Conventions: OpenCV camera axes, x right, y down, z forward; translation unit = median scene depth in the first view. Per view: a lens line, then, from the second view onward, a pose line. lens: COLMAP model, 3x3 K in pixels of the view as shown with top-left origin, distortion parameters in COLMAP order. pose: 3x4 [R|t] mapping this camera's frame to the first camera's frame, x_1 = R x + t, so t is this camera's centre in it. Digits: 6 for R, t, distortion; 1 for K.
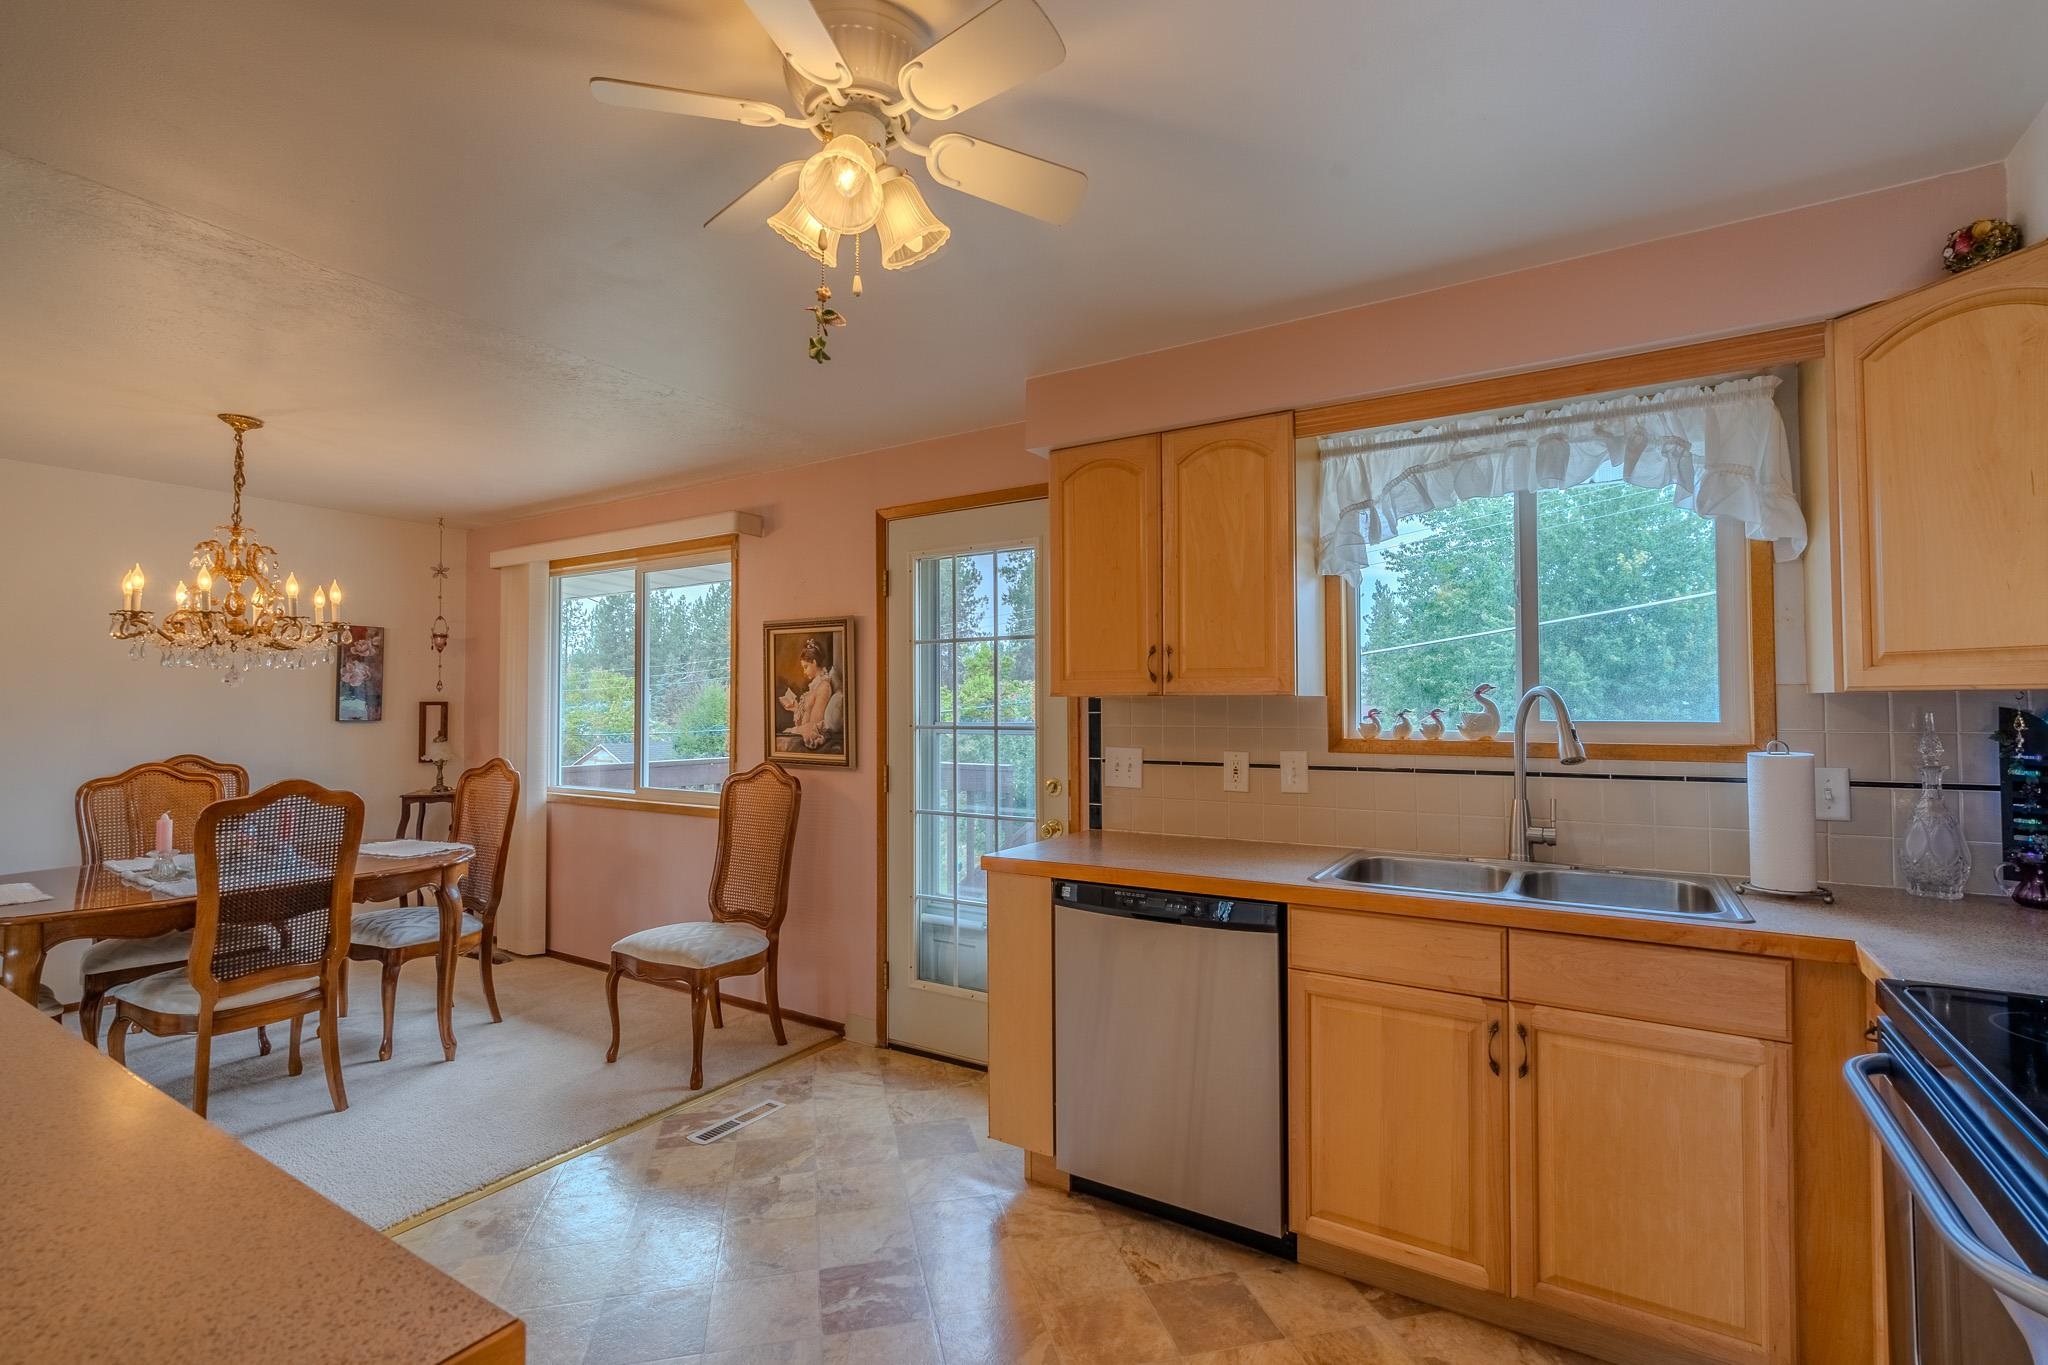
lens RADIAL K [[936.9, 0, 1024.0], [0, 936.9, 682.5], [0, 0, 1]] dist [0.001318, 0.000371]
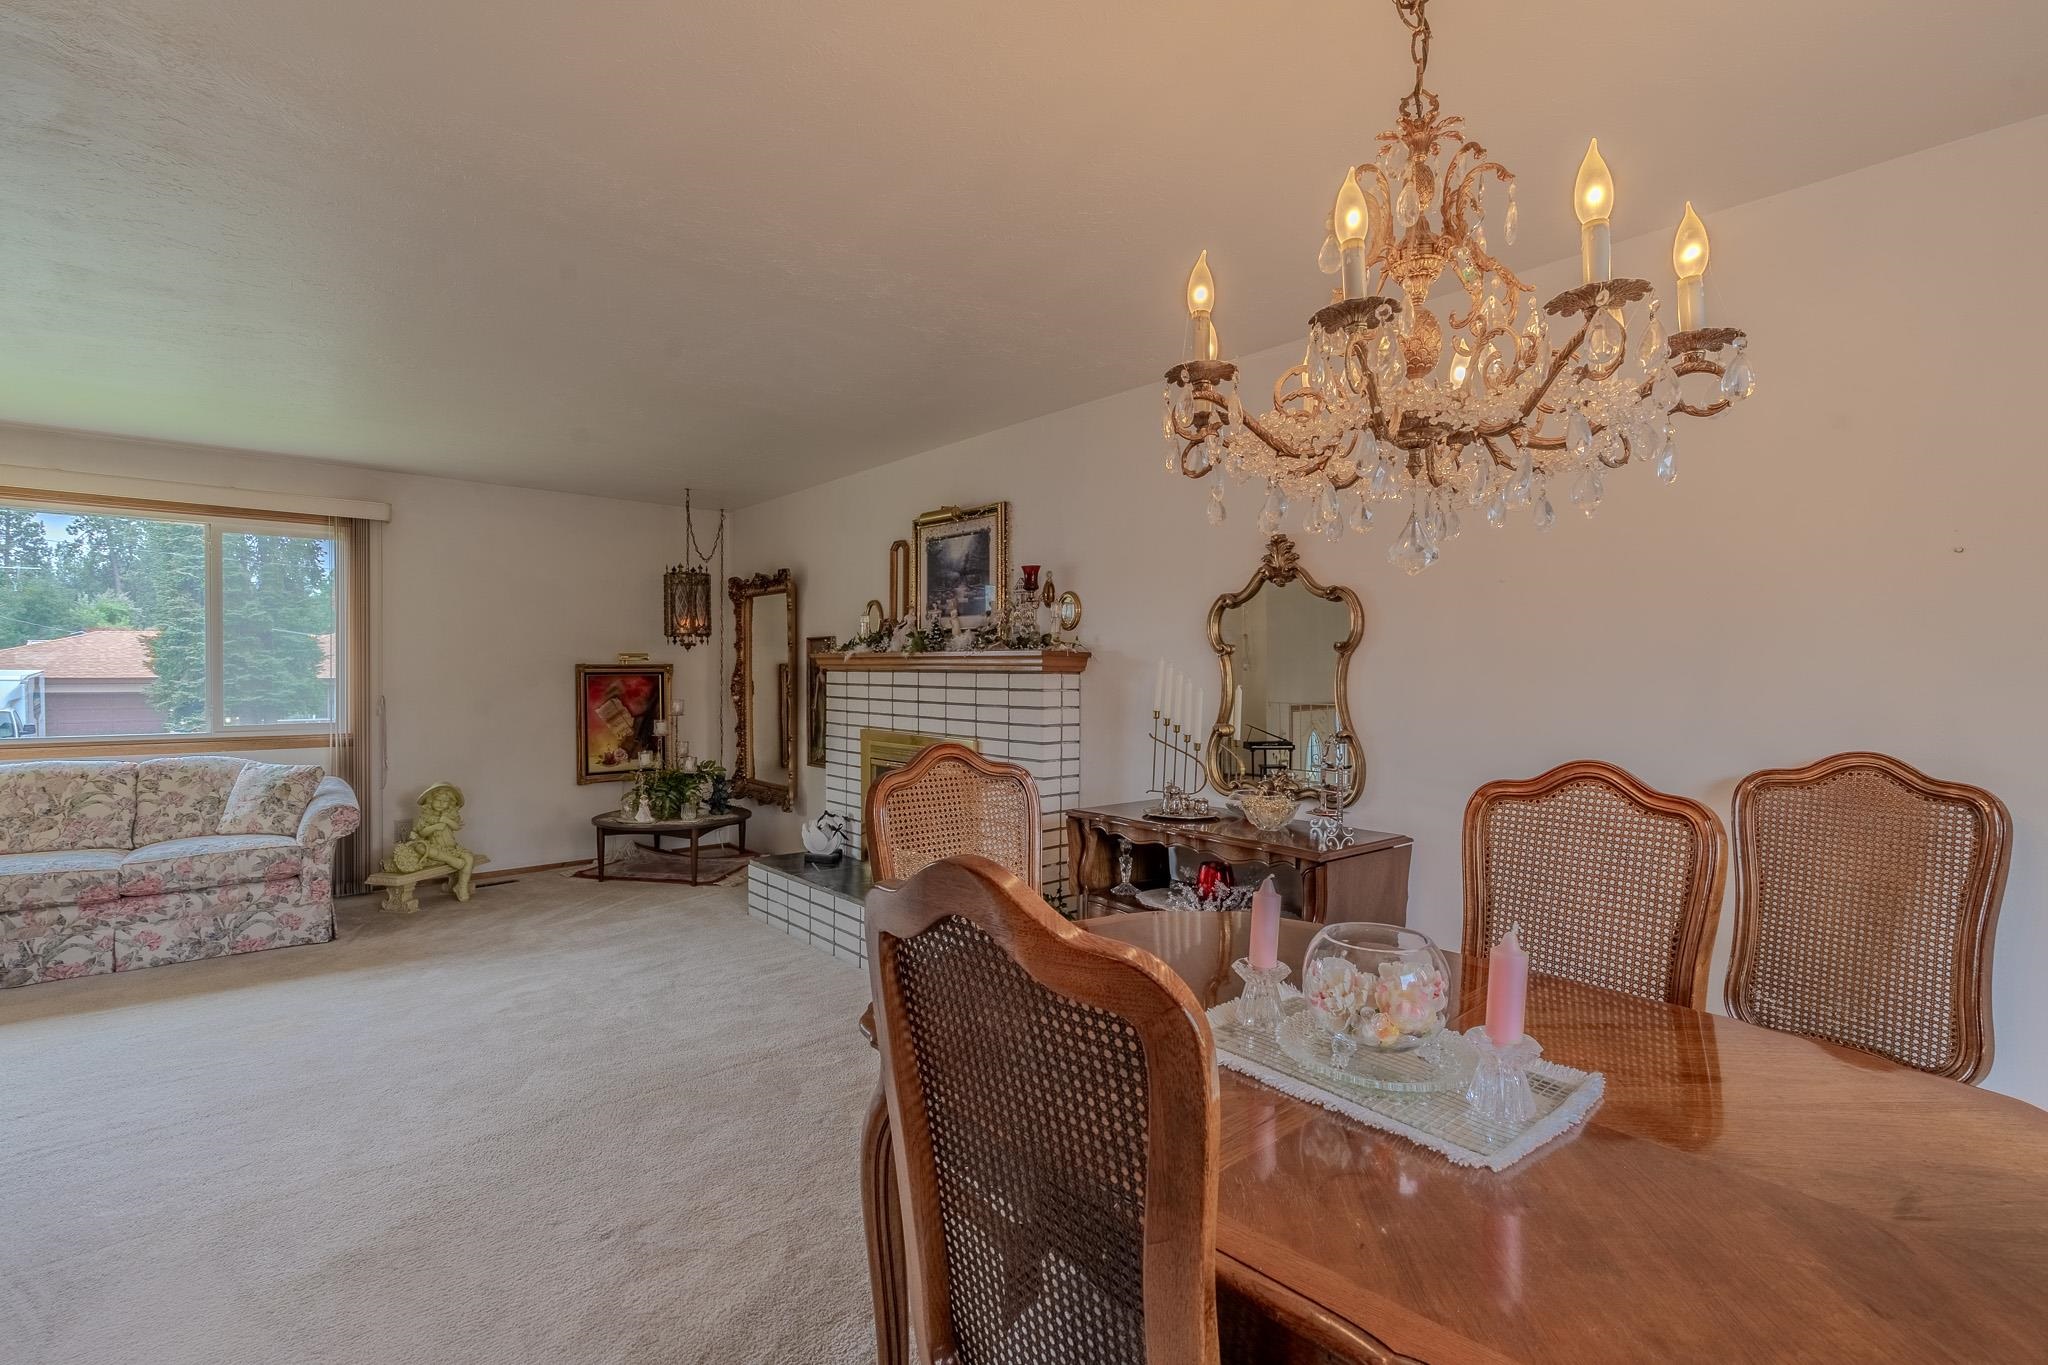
lens RADIAL K [[936.9, 0, 1024.0], [0, 936.9, 682.5], [0, 0, 1]] dist [0.001318, 0.000371]
pose [[-0.285456, 0.014345, -0.958284, -0.282712], [0.015732, 0.999823, 0.010280, 0.026408], [0.958263, -0.012141, -0.285632, 0.610917]]
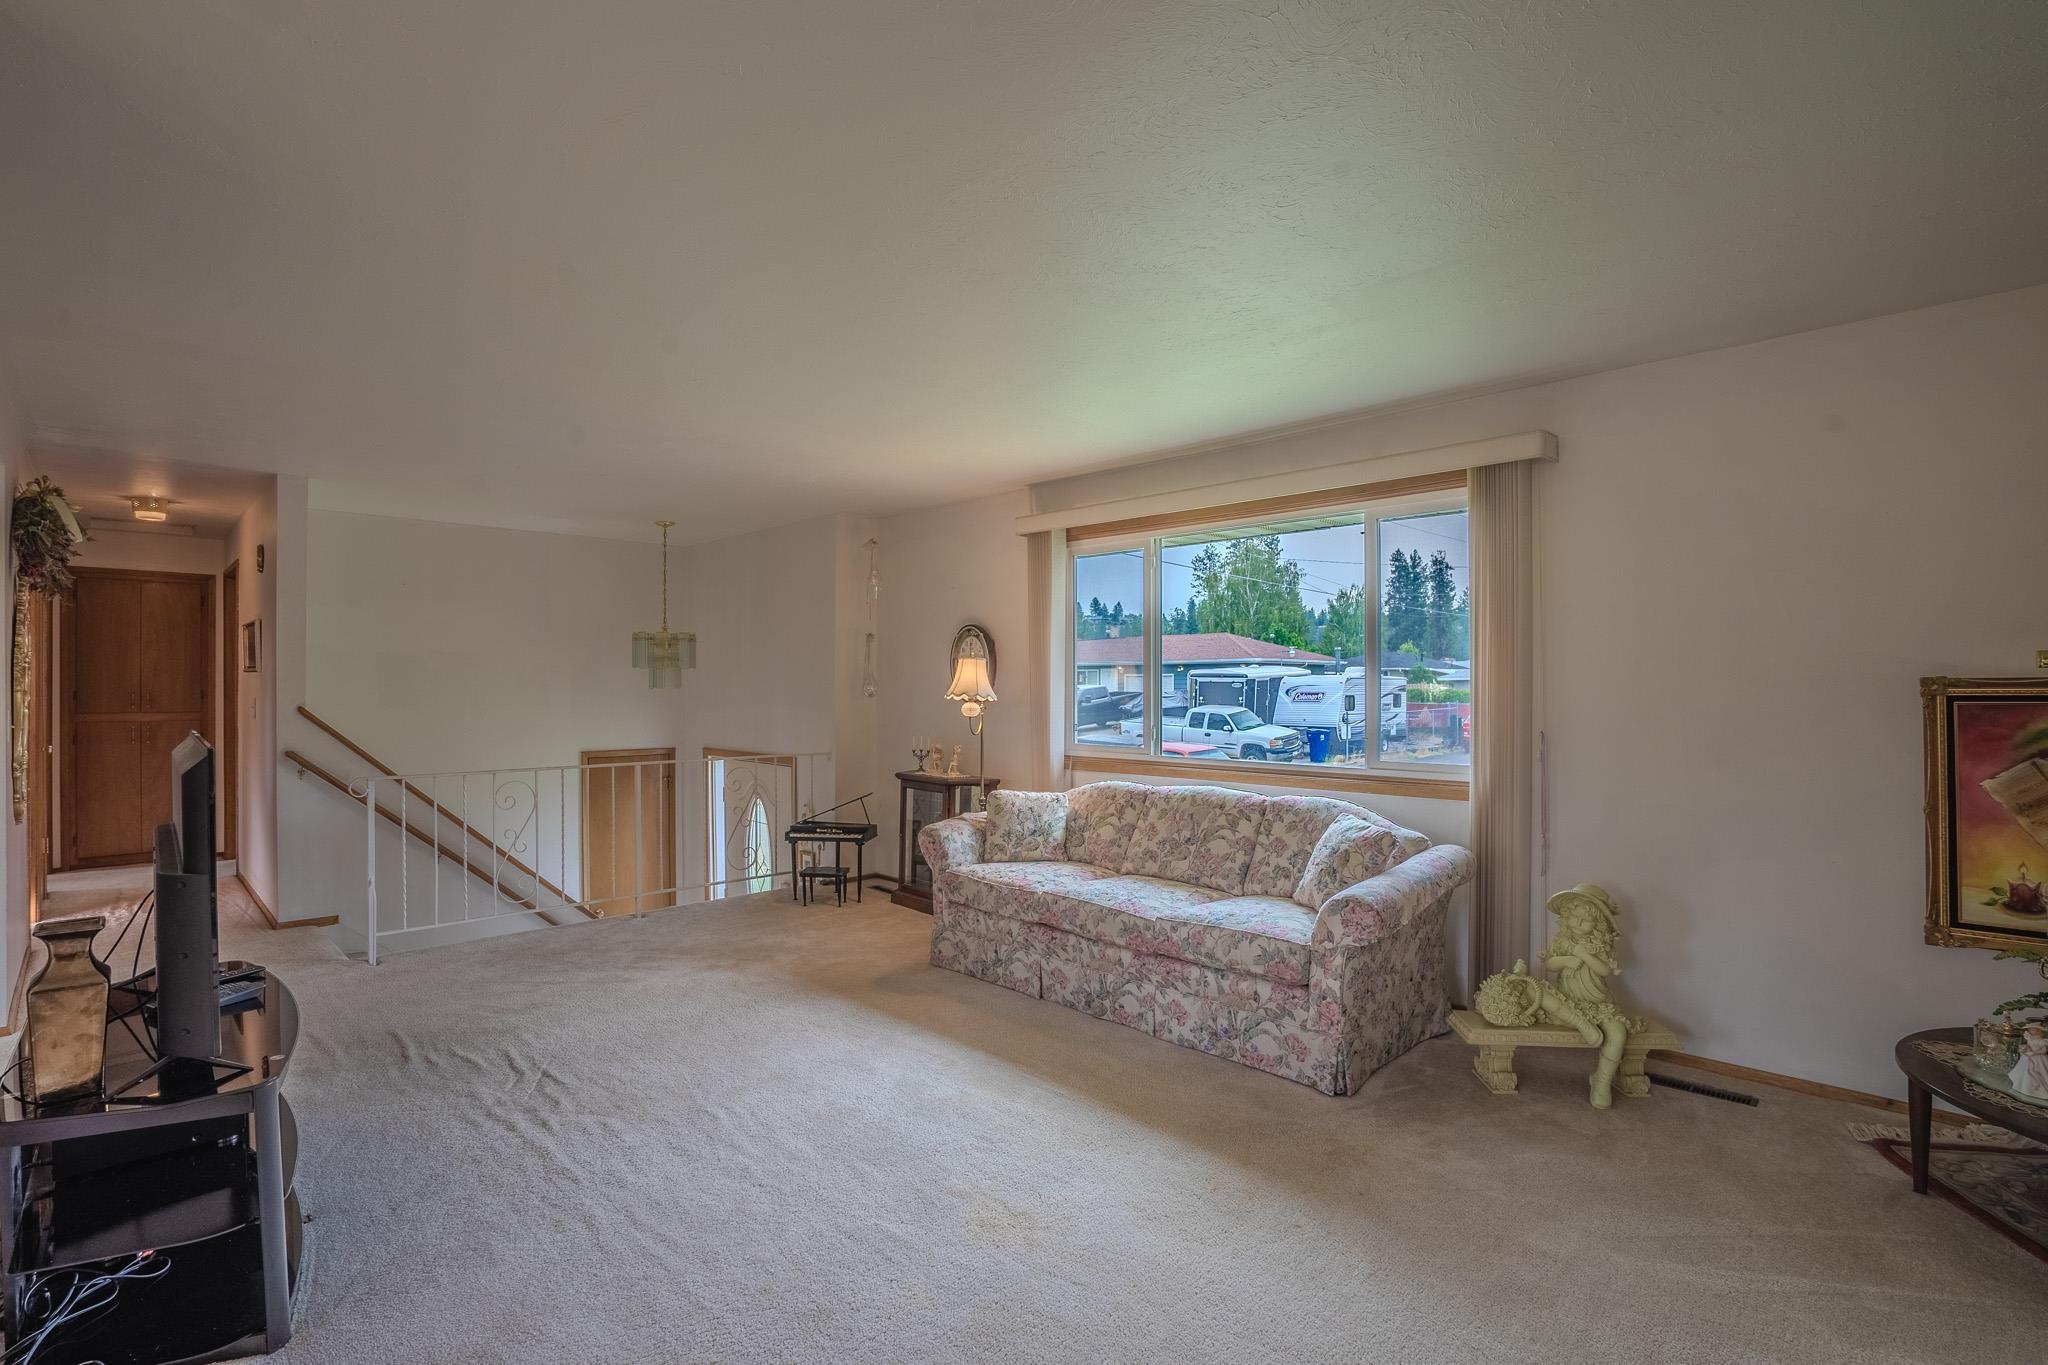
lens RADIAL K [[944.7, 0, 998.2], [0, 944.7, 692.0], [0, 0, 1]] dist [-0.050770, 0.020517]
pose [[-0.978778, 0.005251, 0.204858, -0.802904], [0.002308, 0.999891, -0.014605, 0.021441], [-0.204912, -0.013822, -0.978683, 0.376157]]
